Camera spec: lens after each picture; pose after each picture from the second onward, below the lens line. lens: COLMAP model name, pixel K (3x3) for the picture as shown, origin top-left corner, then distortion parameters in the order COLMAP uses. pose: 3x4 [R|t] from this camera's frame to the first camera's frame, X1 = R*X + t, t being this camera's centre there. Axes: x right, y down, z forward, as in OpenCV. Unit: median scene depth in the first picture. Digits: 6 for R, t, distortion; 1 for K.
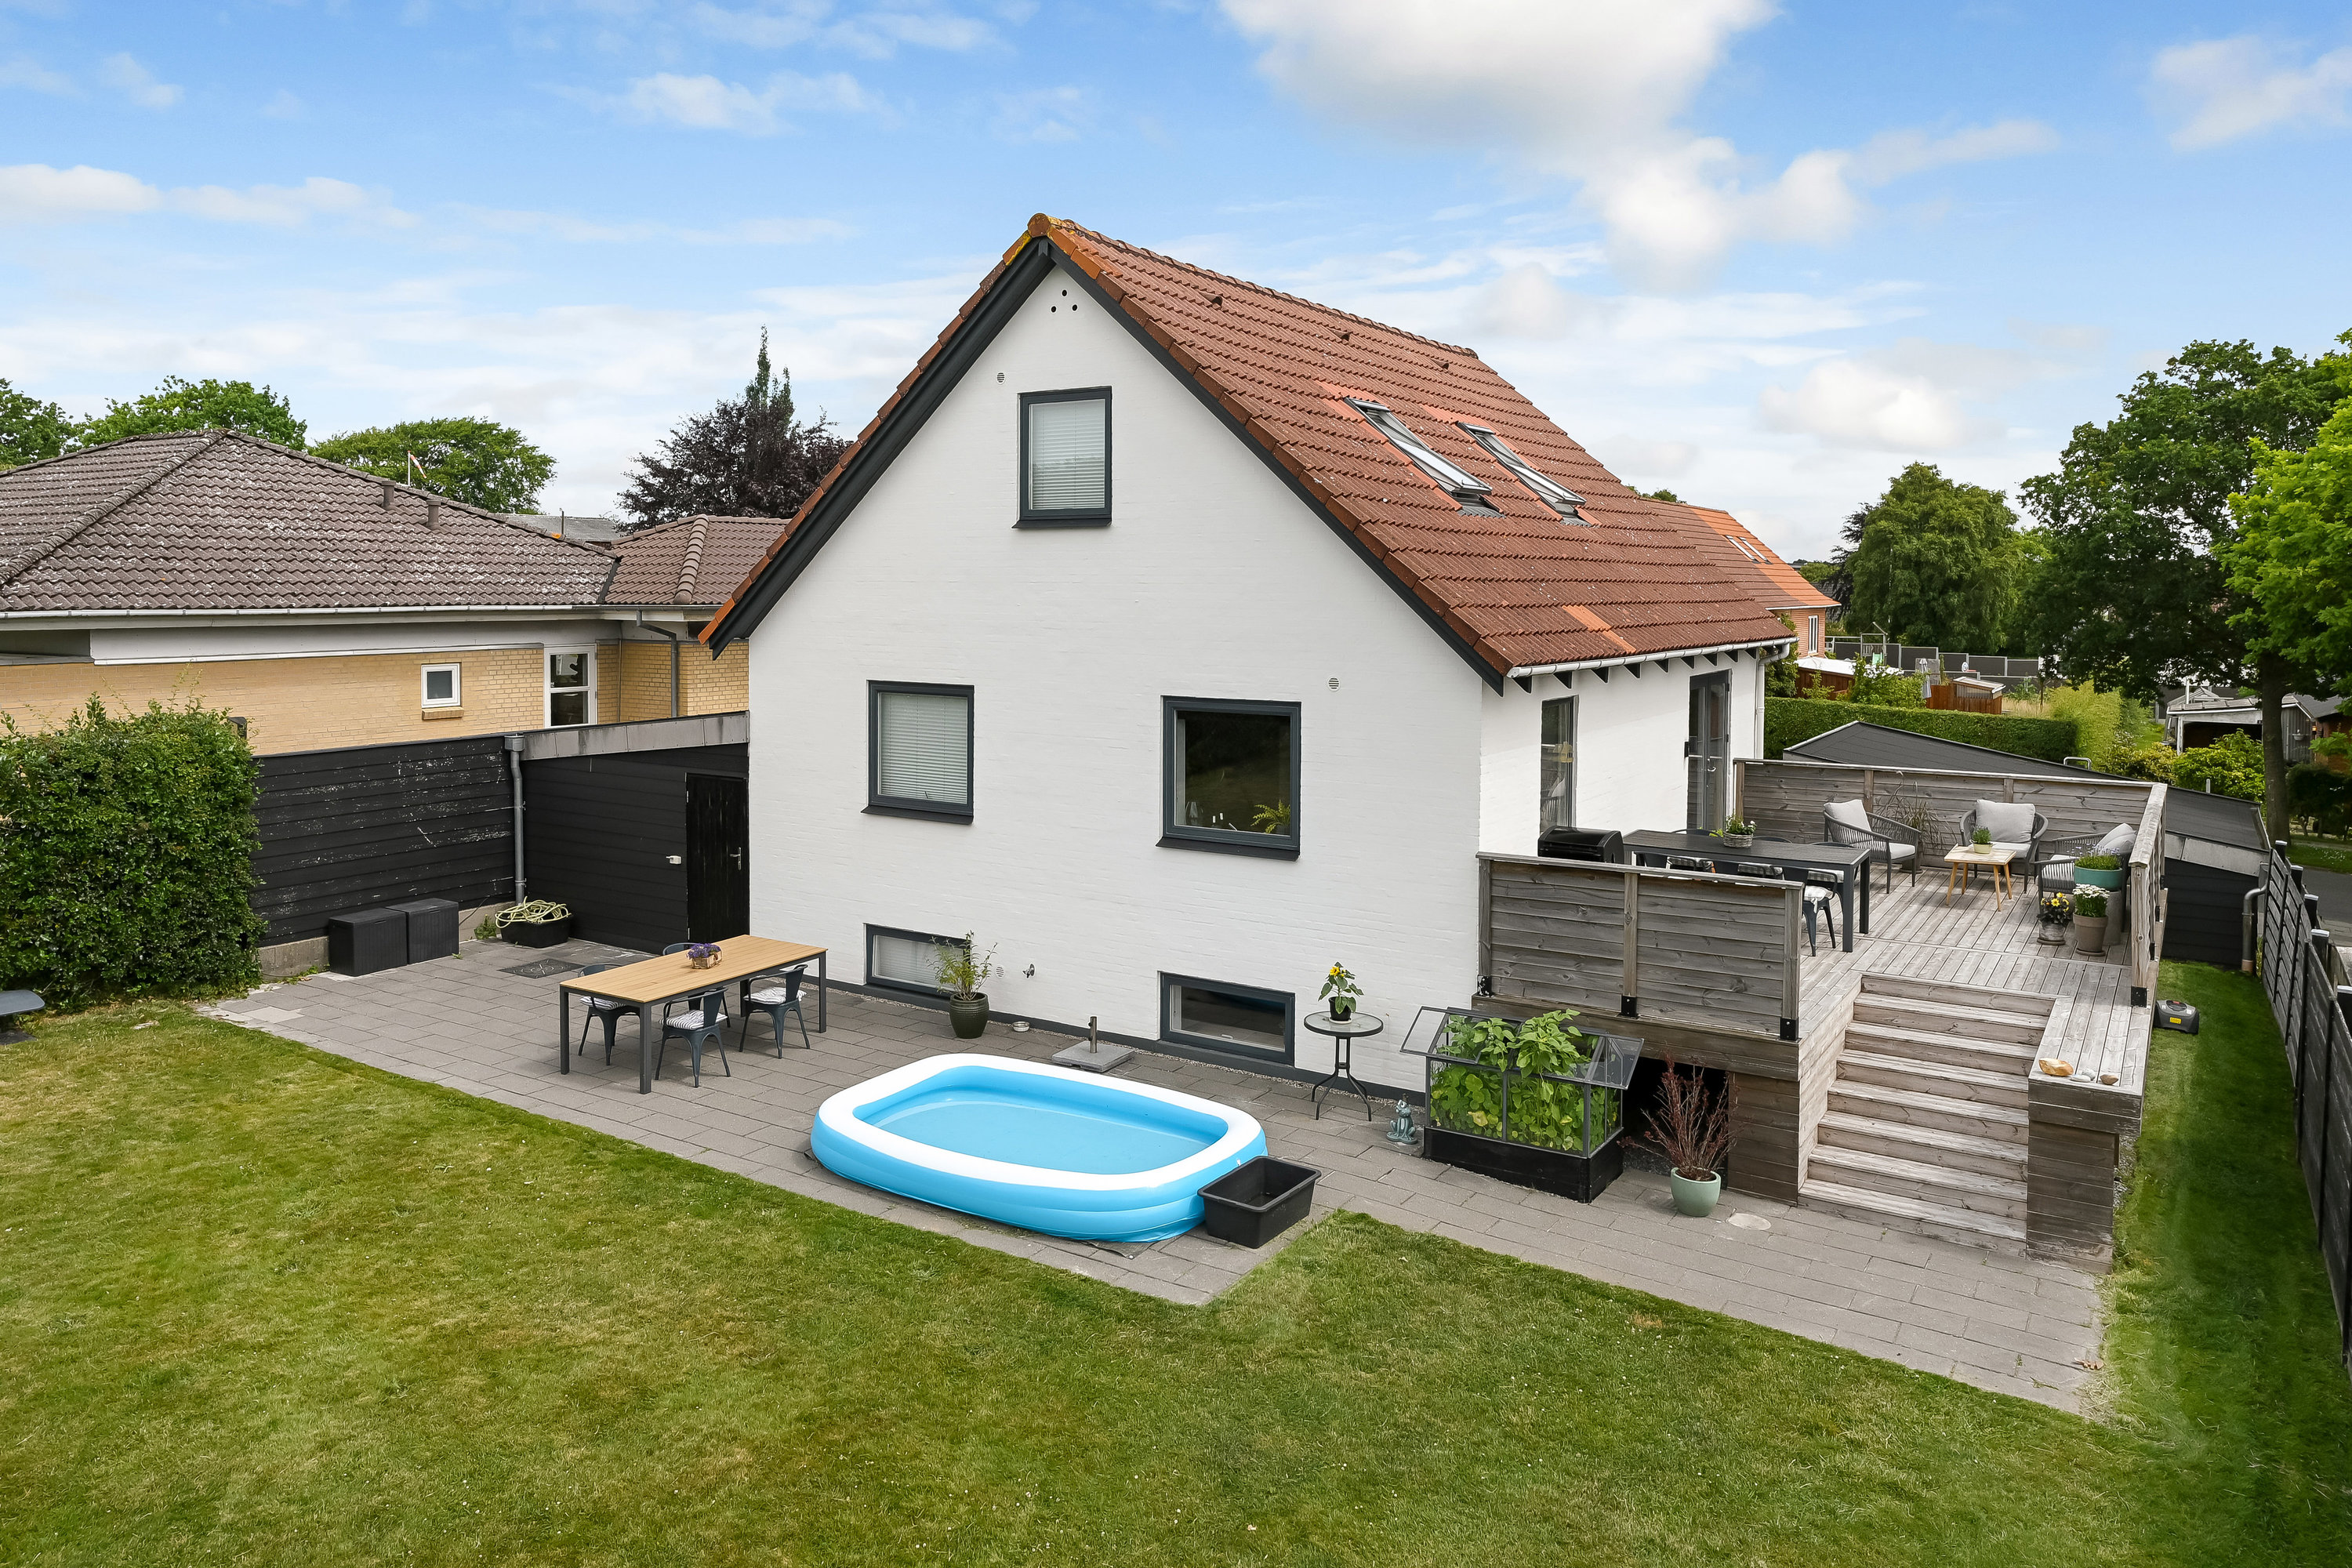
lens RADIAL K [[1561.7, 0, 1186.8], [0, 1561.7, 650.3], [0, 0, 1]] dist [-0.002704, 0.003435]
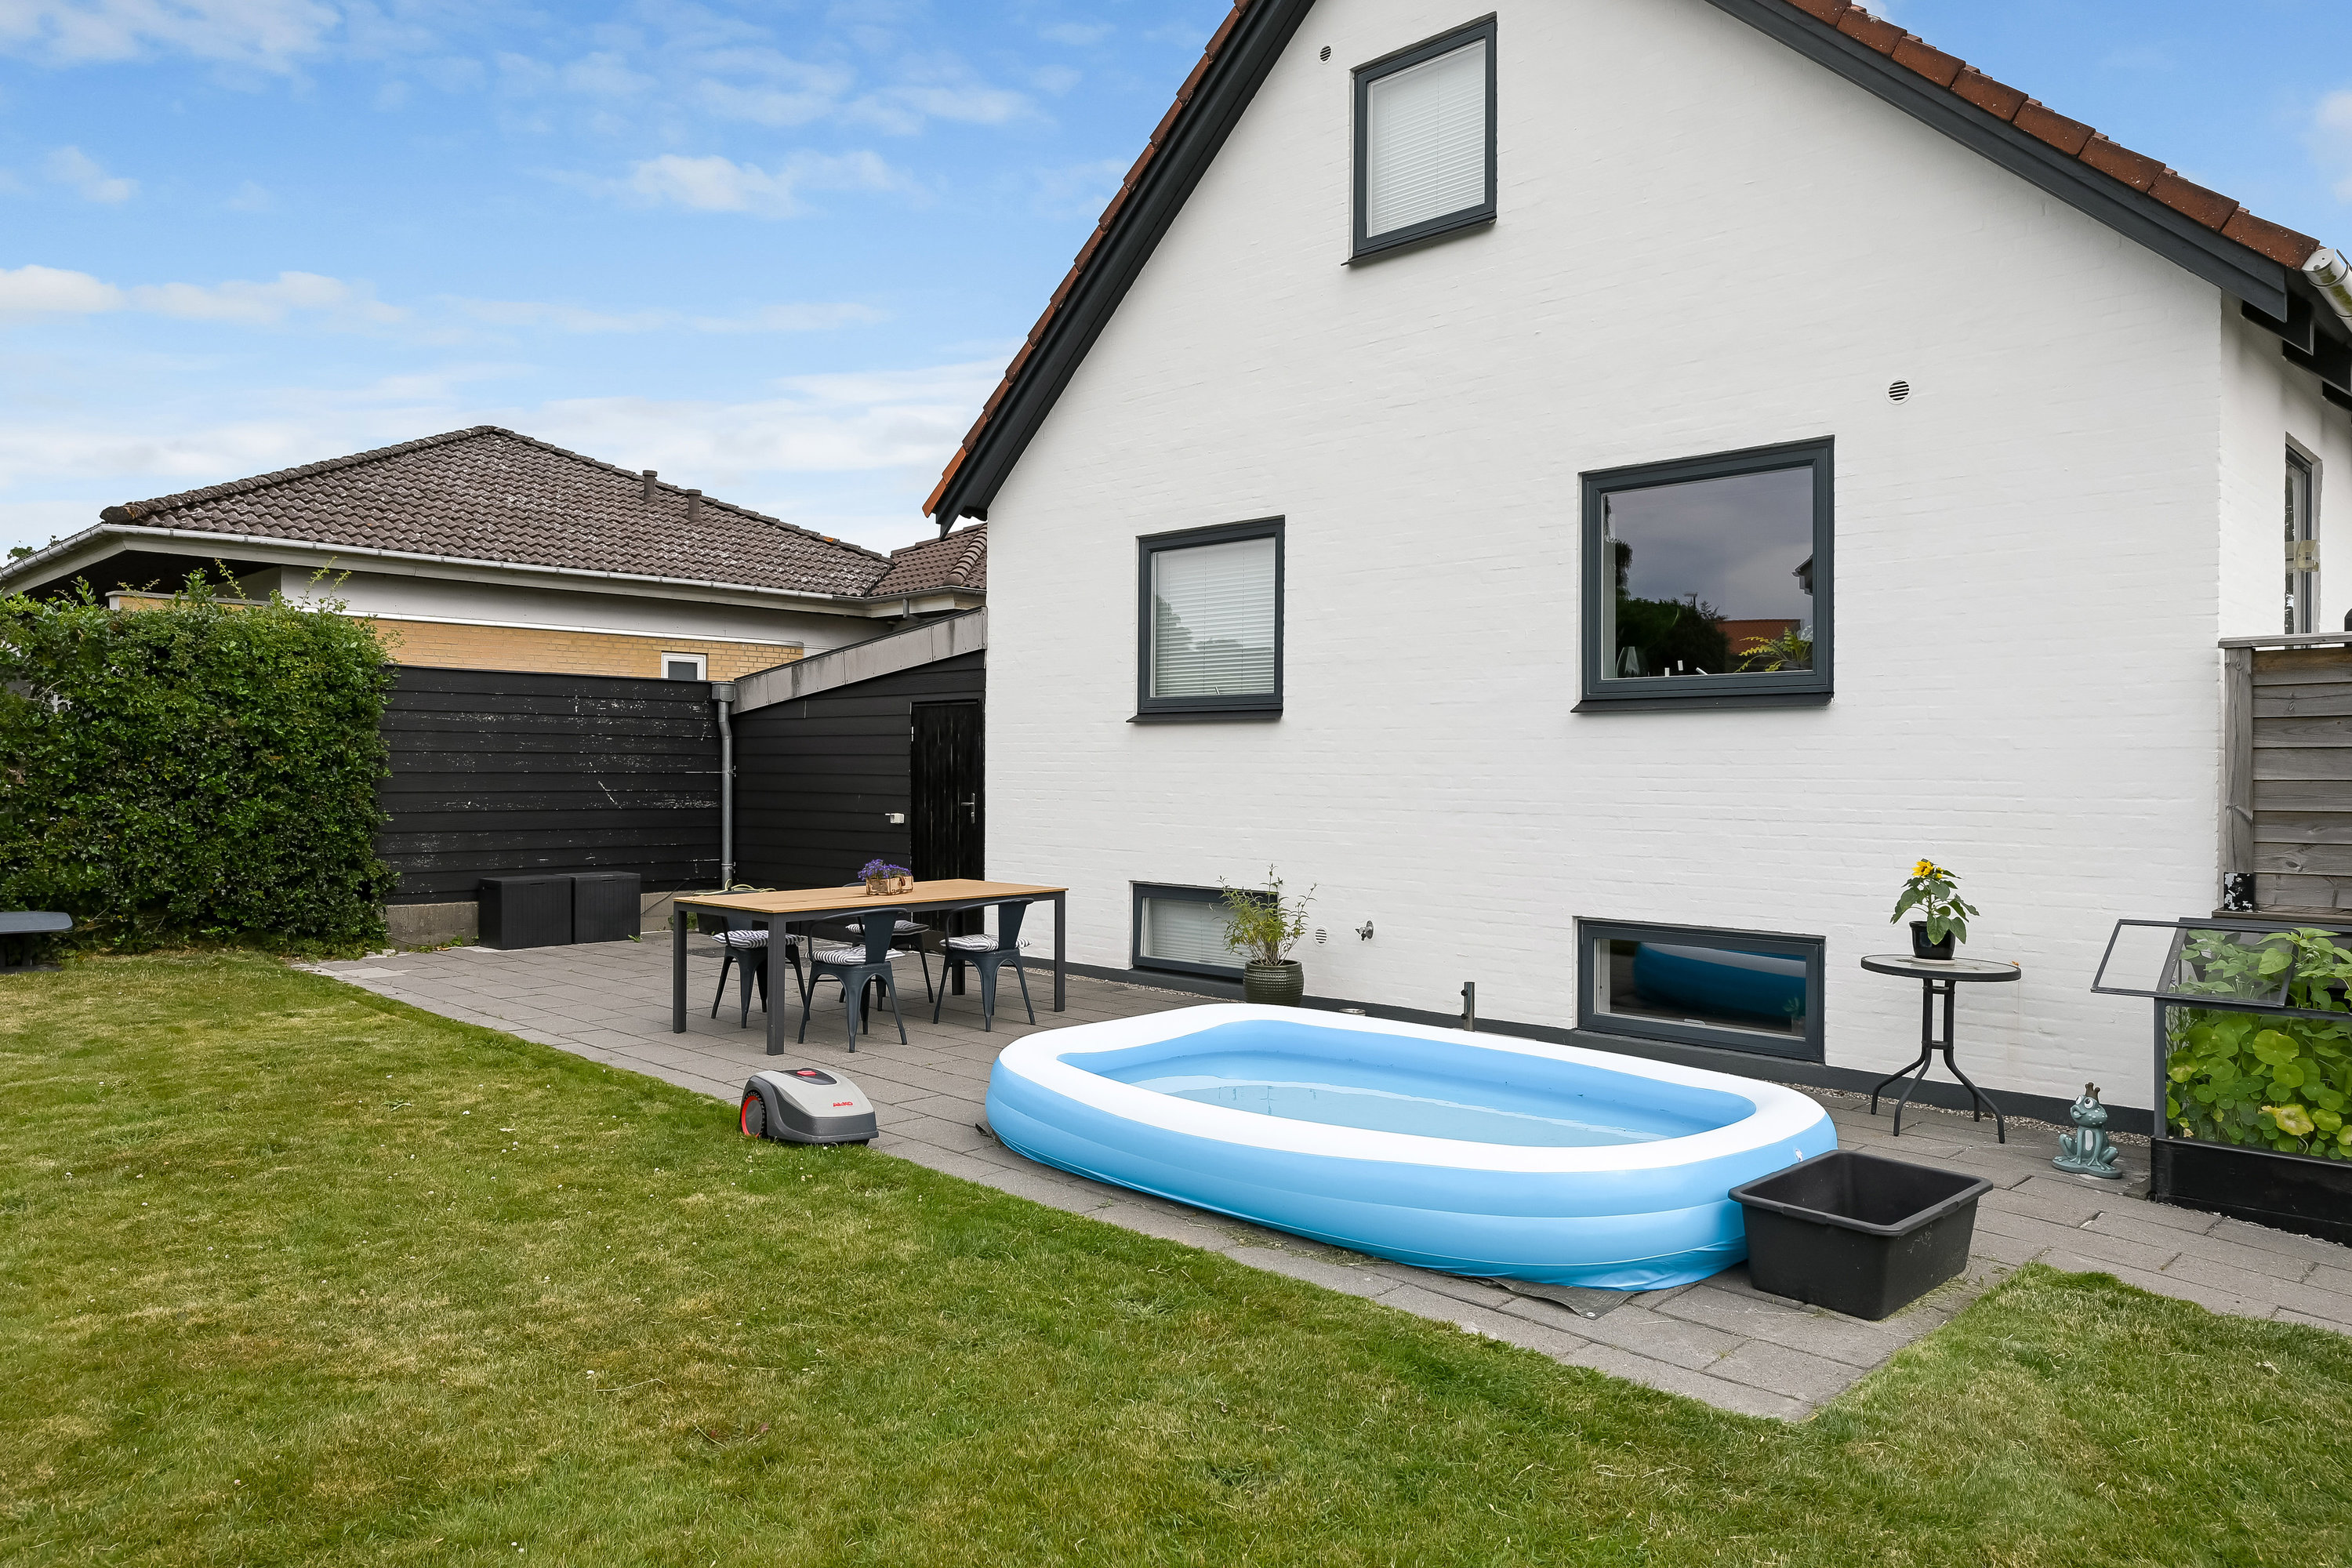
lens RADIAL K [[1561.7, 0, 1186.1], [0, 1561.7, 775.3], [0, 0, 1]] dist [-0.002704, 0.003435]
pose [[0.977382, 0.000405, -0.211482, -0.042586], [-0.006884, 0.999529, -0.029902, 0.190611], [0.211370, 0.030681, 0.976924, 0.407299]]
